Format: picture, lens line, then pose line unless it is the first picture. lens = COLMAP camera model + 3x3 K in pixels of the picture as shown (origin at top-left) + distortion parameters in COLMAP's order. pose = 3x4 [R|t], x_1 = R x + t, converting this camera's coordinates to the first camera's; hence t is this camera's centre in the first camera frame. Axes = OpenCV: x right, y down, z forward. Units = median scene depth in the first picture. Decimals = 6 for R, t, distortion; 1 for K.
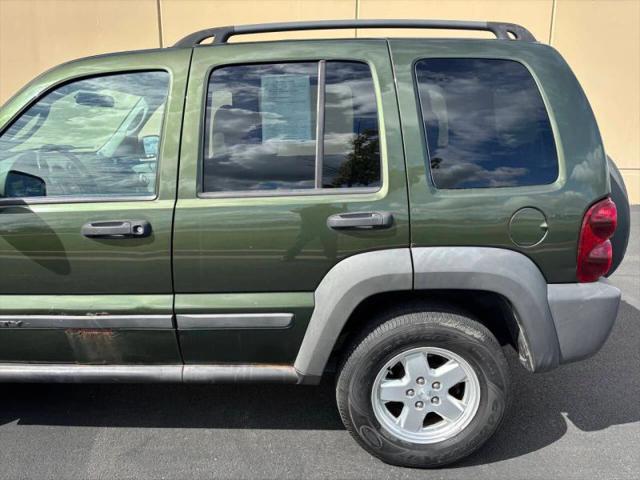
lens RADIAL K [[487.8, 0, 324.3], [0, 487.8, 235.8], [0, 0, 1]] dist [0.051779, -0.065507]
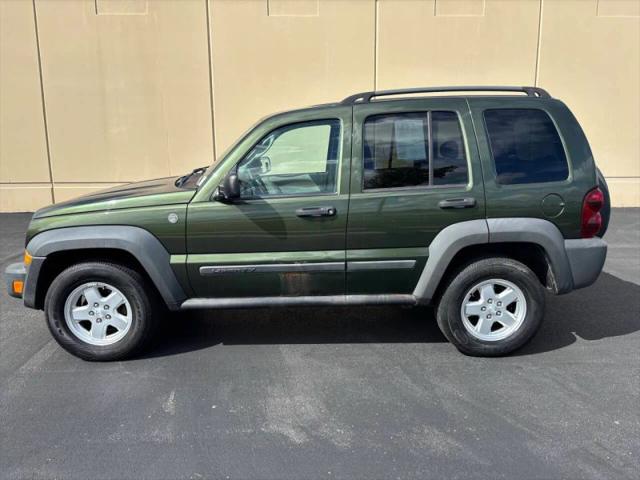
lens RADIAL K [[494.8, 0, 321.5], [0, 494.8, 227.3], [0, 0, 1]] dist [0.021772, 0.003504]
pose [[0.999249, -0.020932, 0.032618, -0.432151], [0.022271, 0.998901, -0.041236, 0.106957], [-0.031719, 0.041932, 0.998617, -0.678957]]
